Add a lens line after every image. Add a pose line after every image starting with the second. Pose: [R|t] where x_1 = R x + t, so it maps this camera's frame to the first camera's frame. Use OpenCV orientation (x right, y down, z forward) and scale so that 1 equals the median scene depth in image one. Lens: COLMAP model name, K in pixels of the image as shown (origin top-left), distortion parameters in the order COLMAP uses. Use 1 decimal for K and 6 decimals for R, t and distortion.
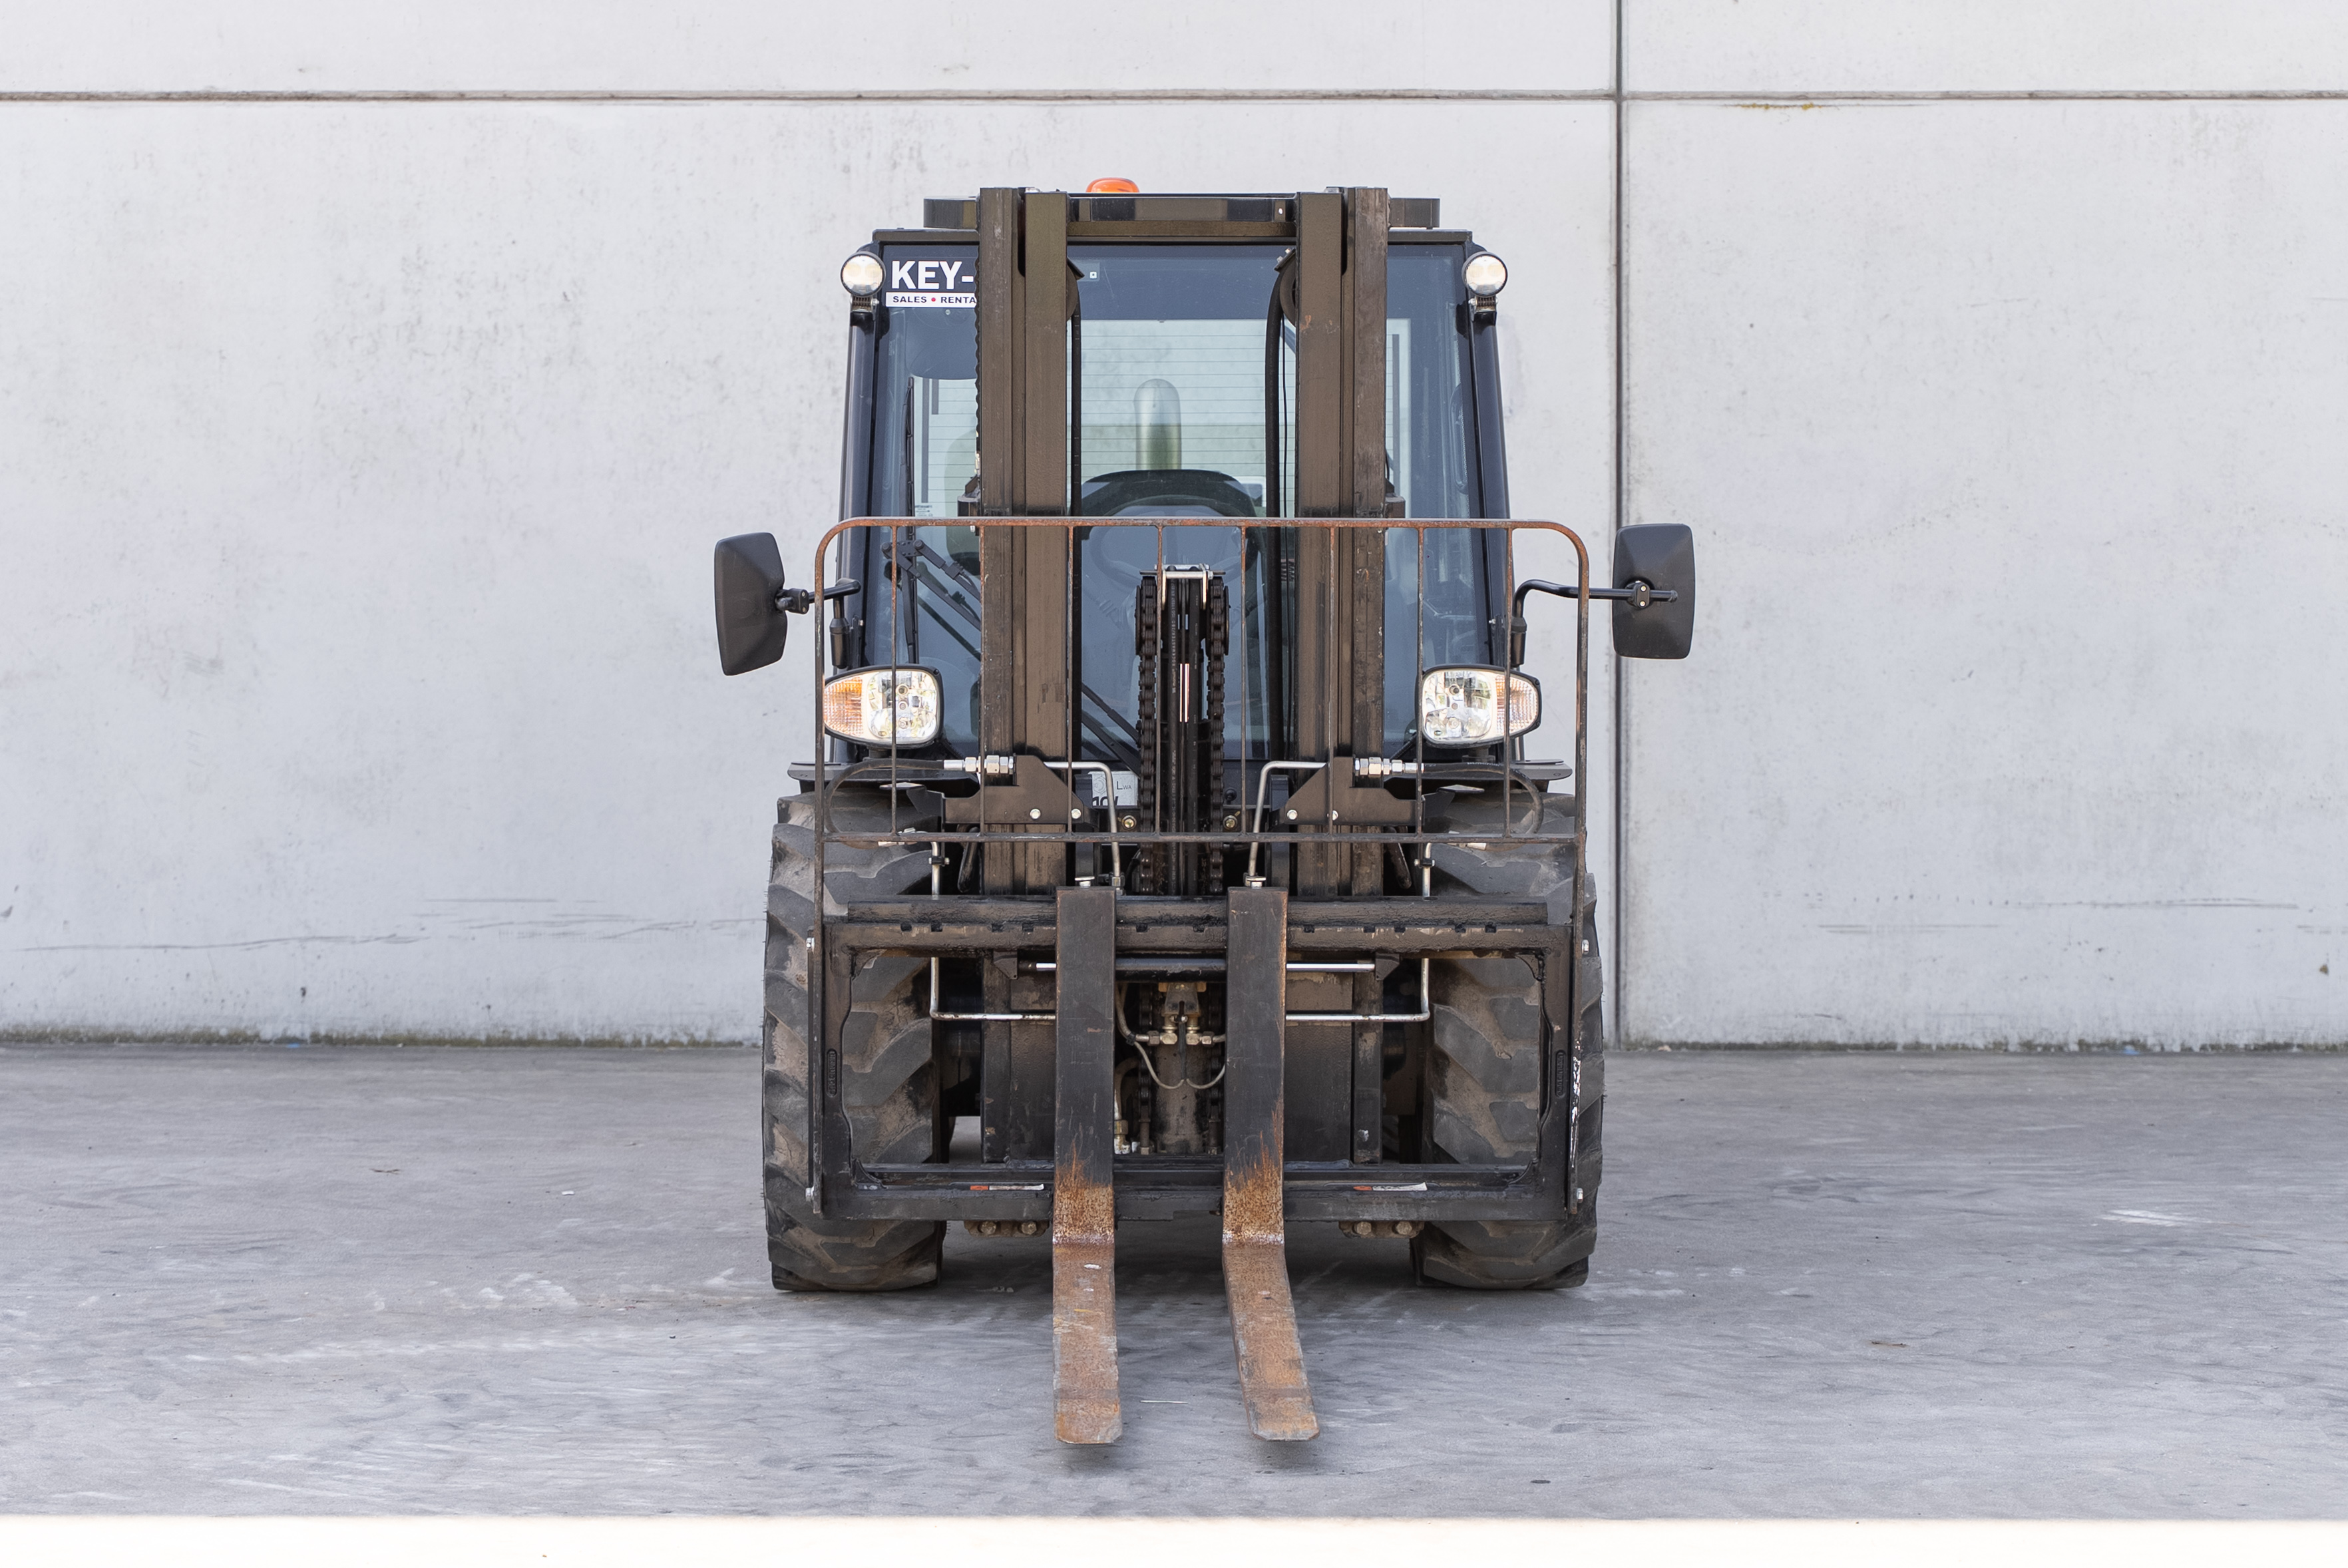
lens RADIAL K [[3885.2, 0, 1175.3], [0, 3885.2, 776.4], [0, 0, 1]] dist [-0.007494, 0.000000]
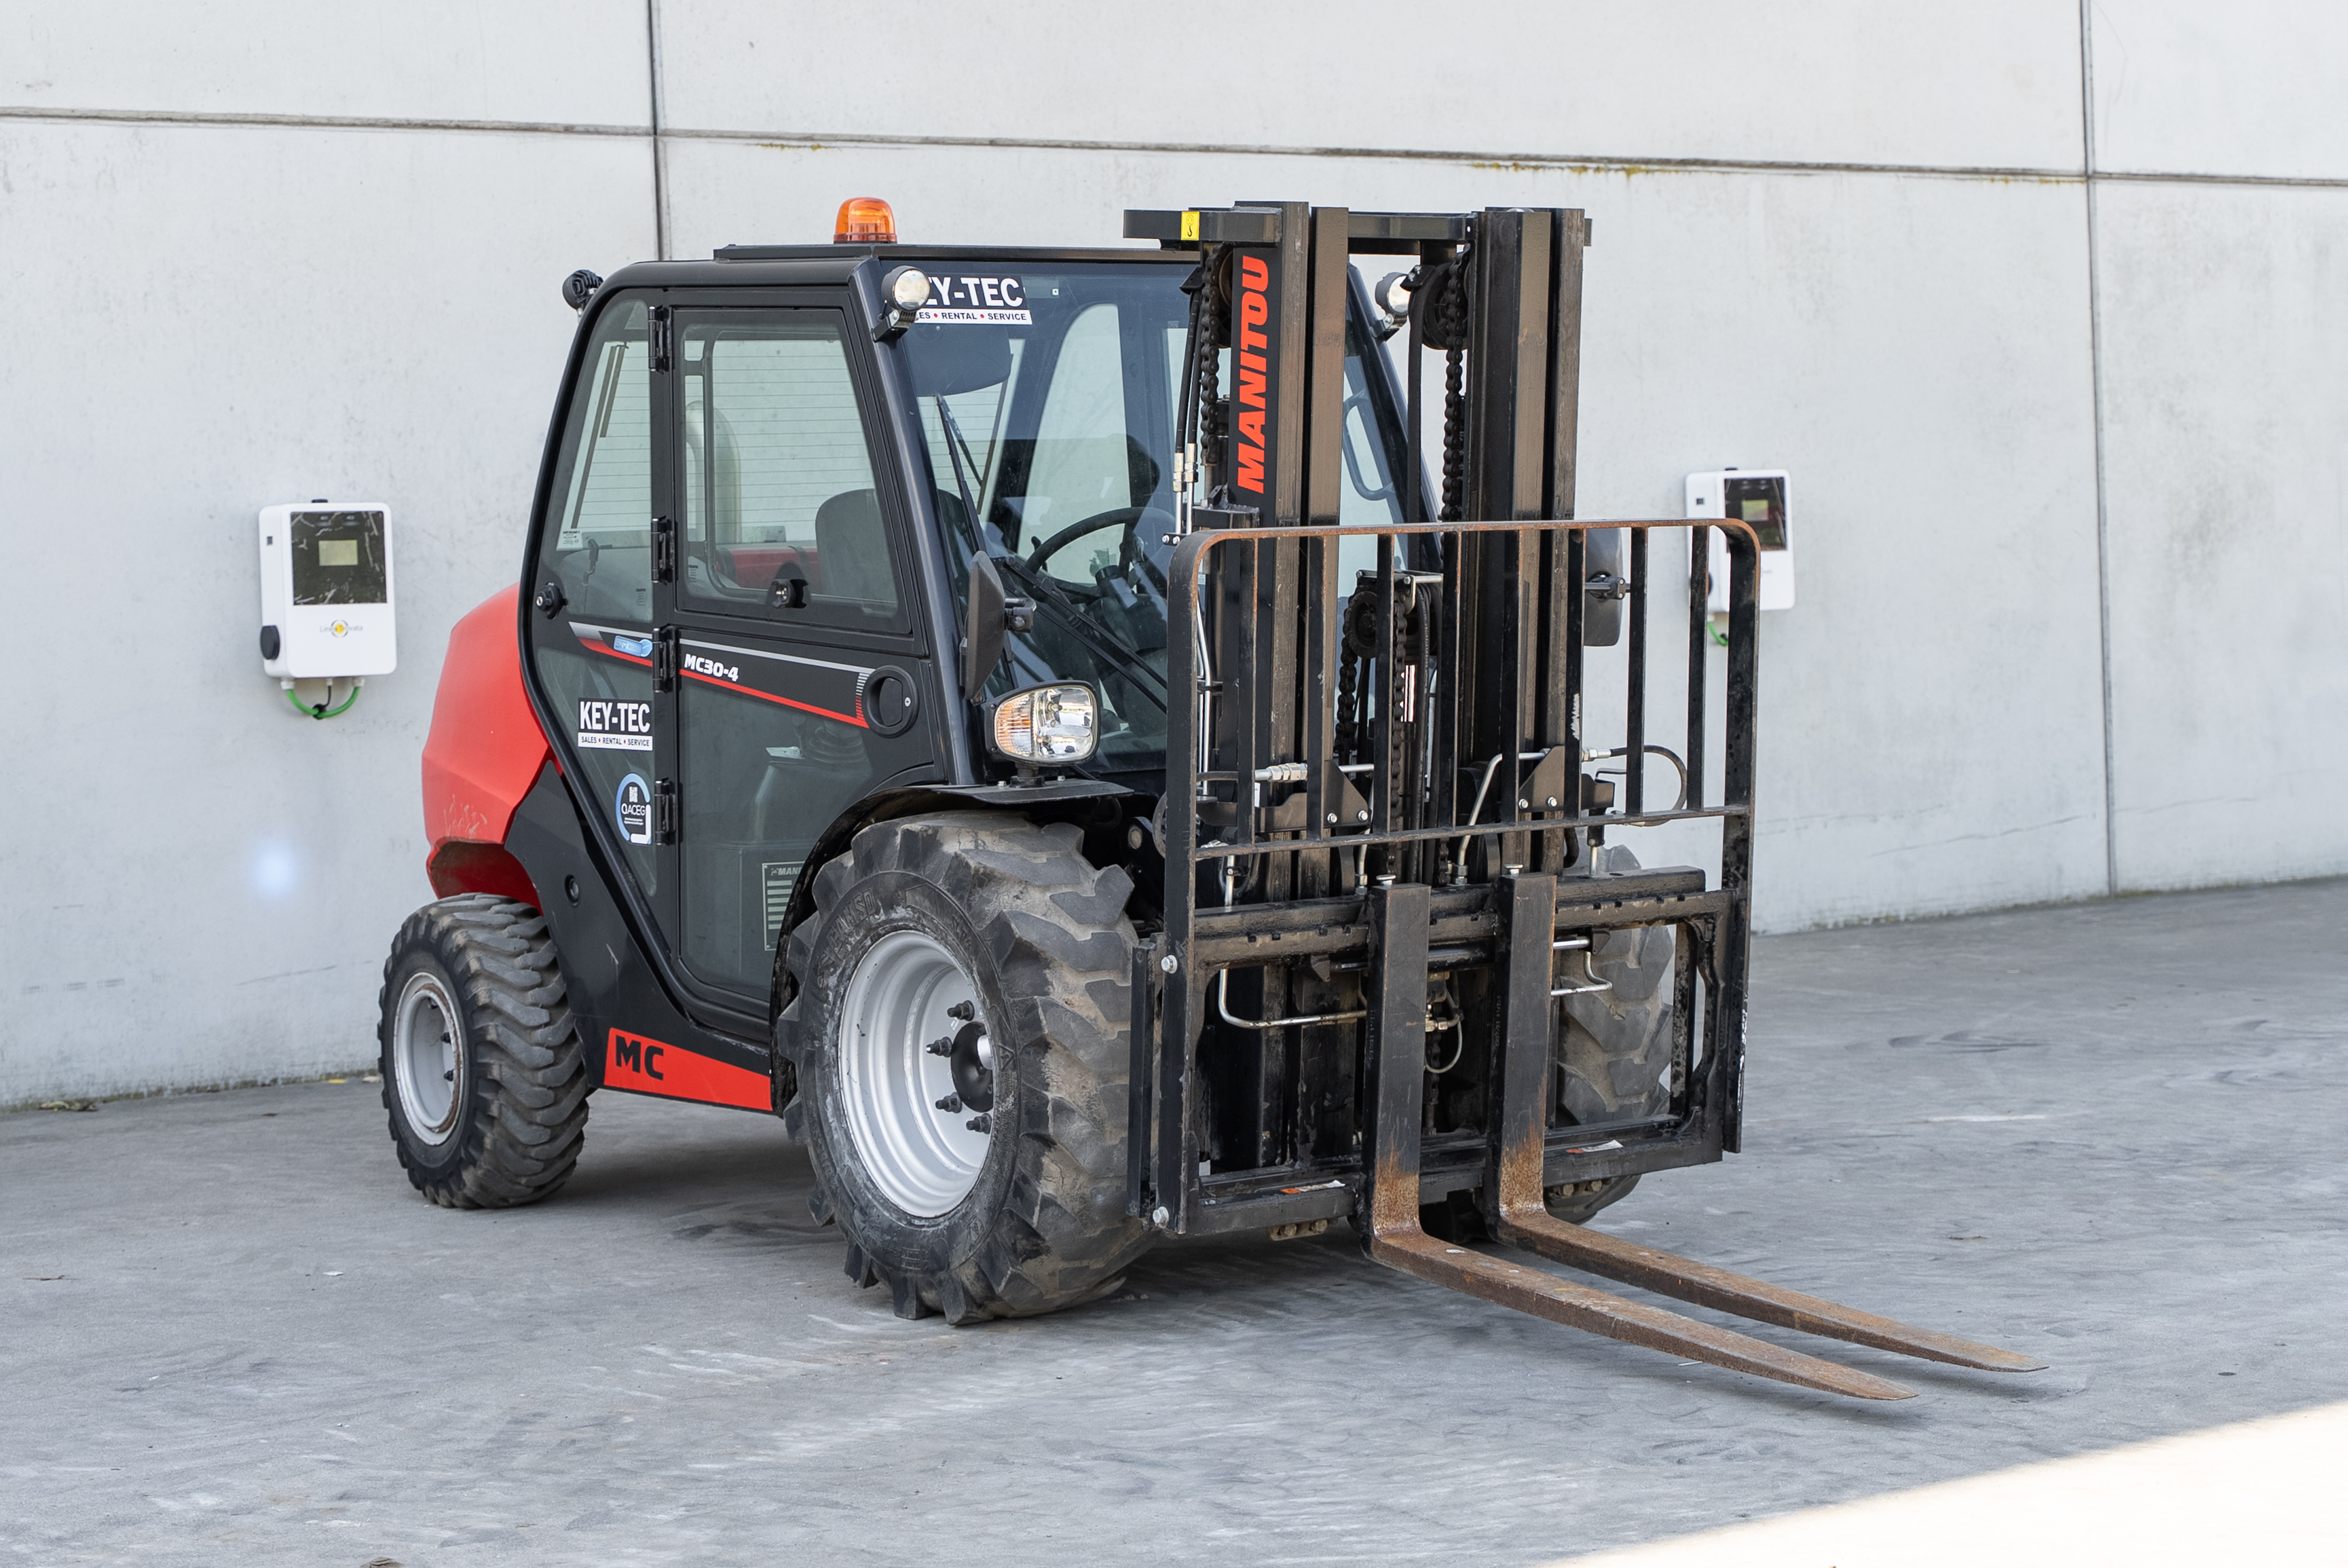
lens RADIAL K [[3603.8, 0, 1172.8], [0, 3603.8, 792.3], [0, 0, 1]] dist [-0.000350, 0.000000]
pose [[0.876154, -0.060122, 0.478267, -0.509905], [0.058831, 0.998111, 0.017696, -0.015835], [-0.478427, 0.012632, 0.878036, 0.185006]]
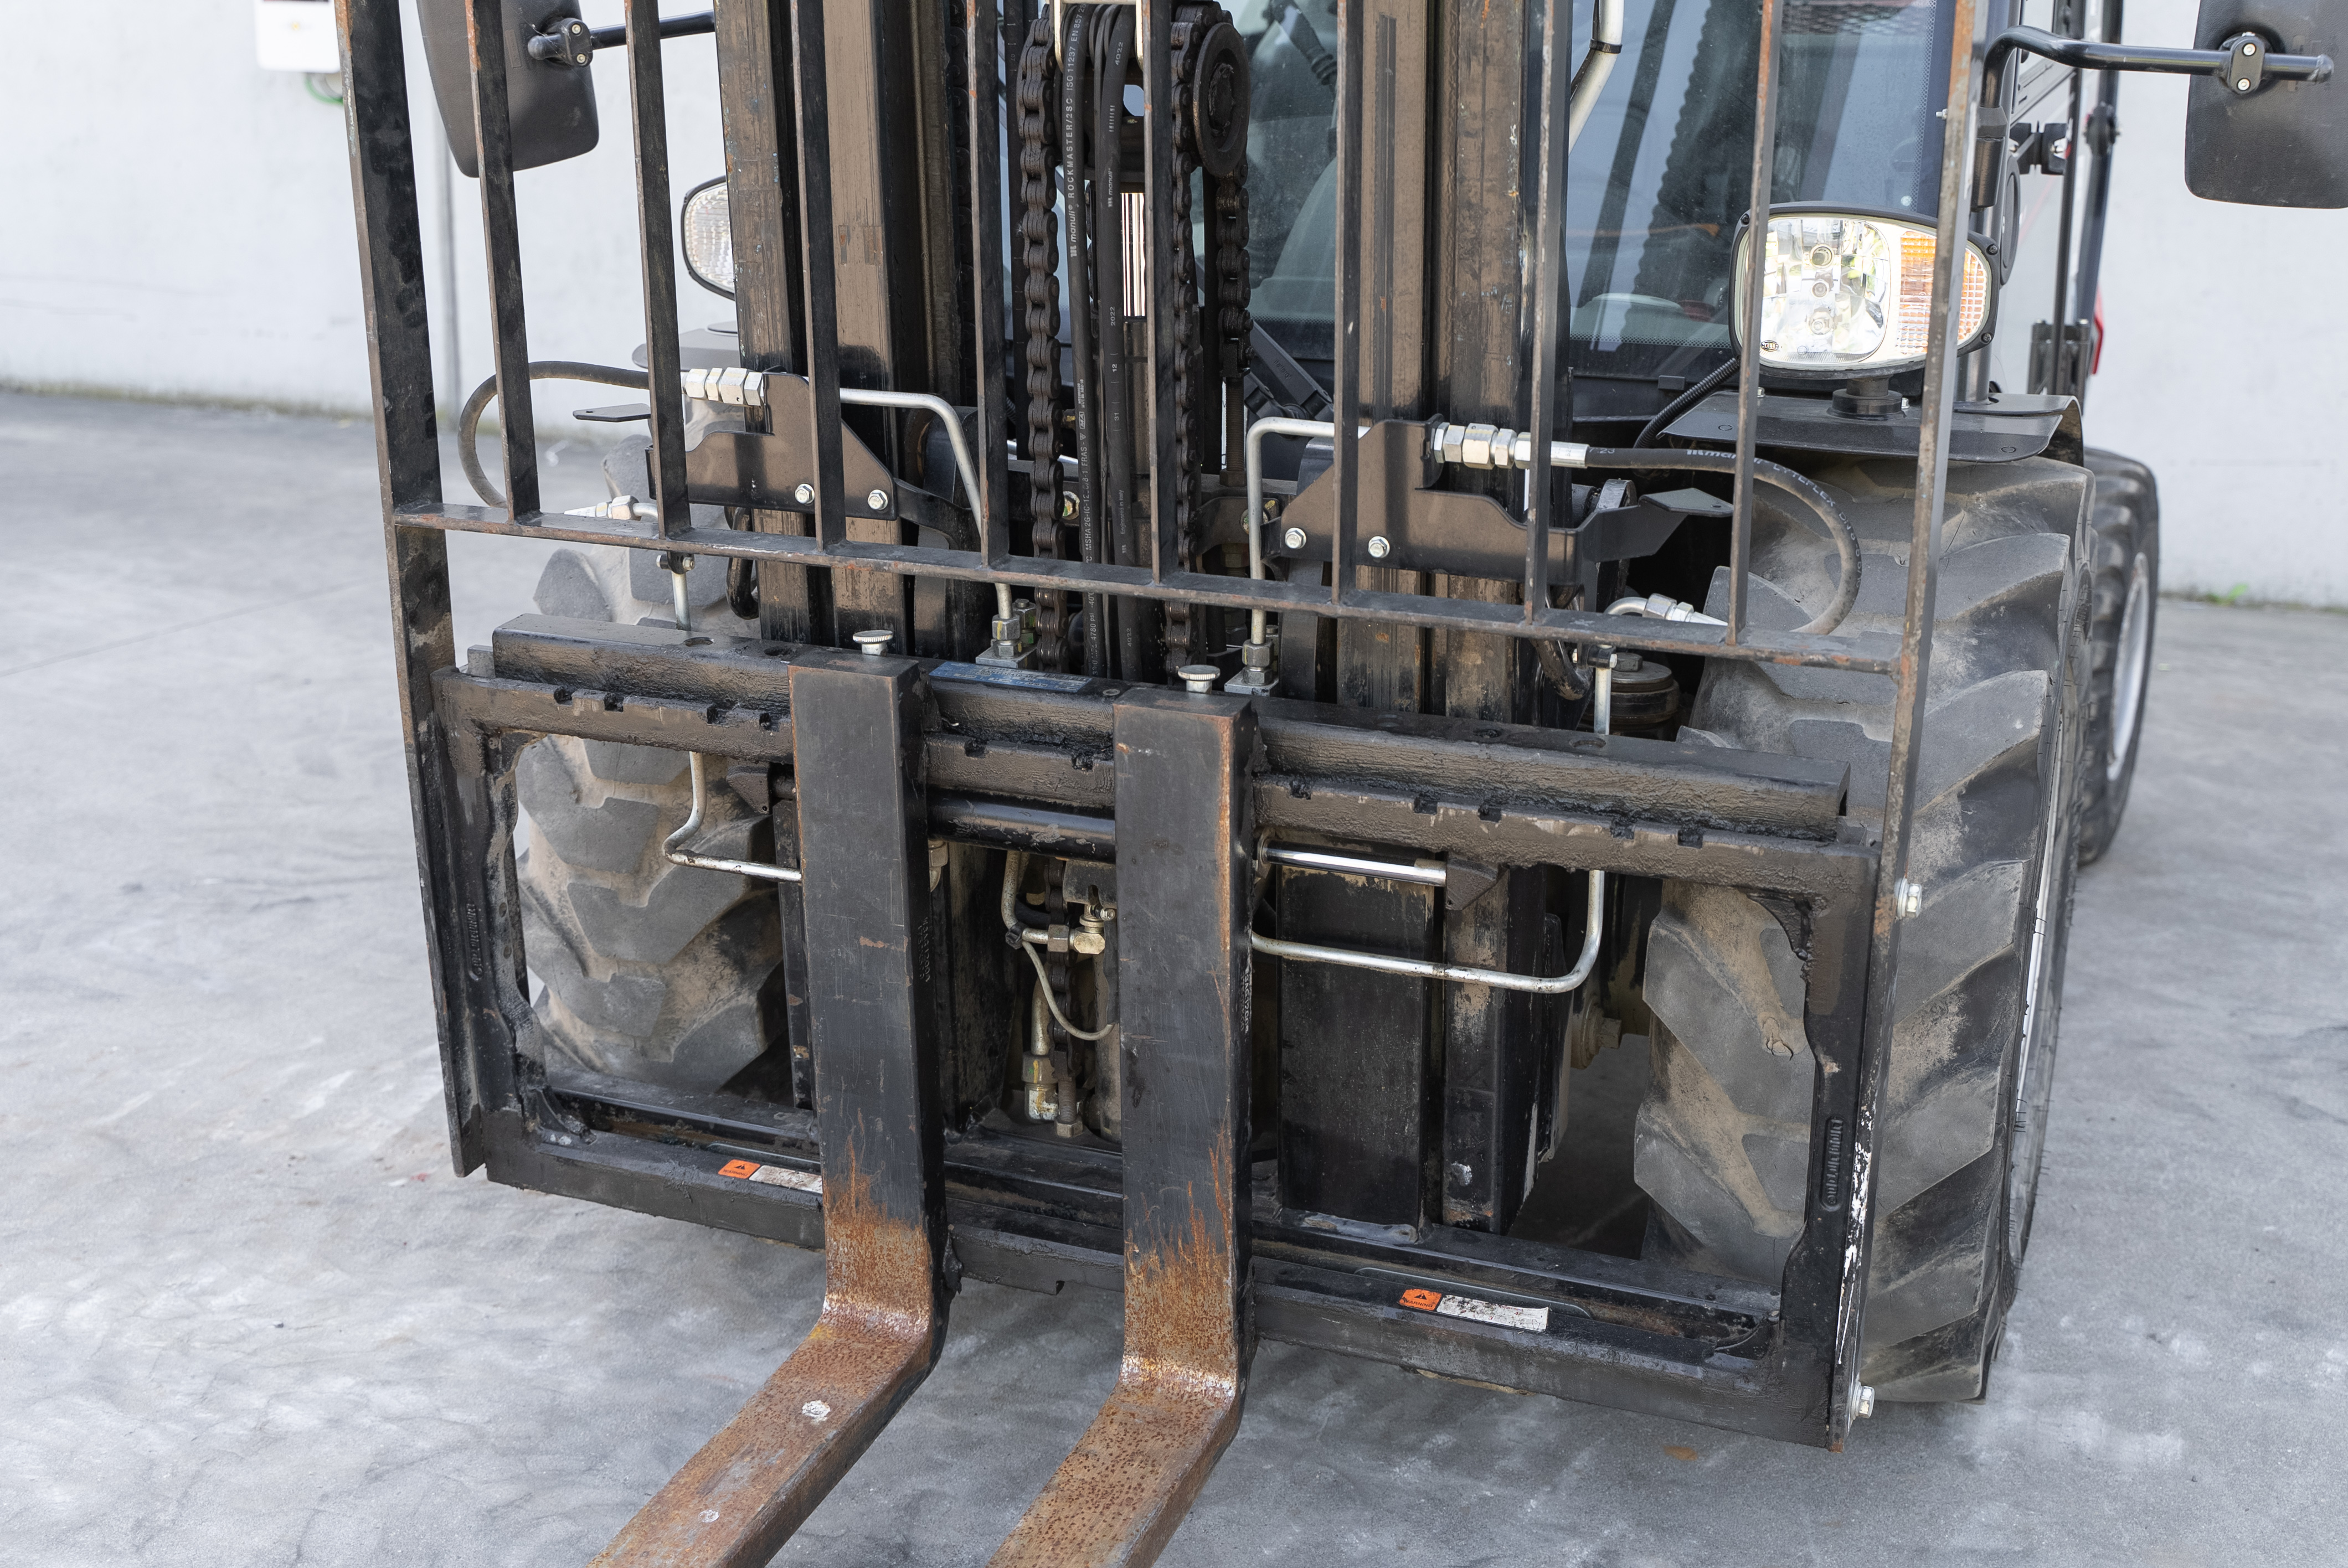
lens RADIAL K [[2679.5, 0, 1172.3], [0, 2679.5, 786.4], [0, 0, 1]] dist [-0.003188, 0.000000]
pose [[0.928493, 0.116146, -0.352719, 0.129516], [-0.036832, 0.973950, 0.223753, -0.031383], [0.369519, -0.194761, 0.908583, 0.685163]]
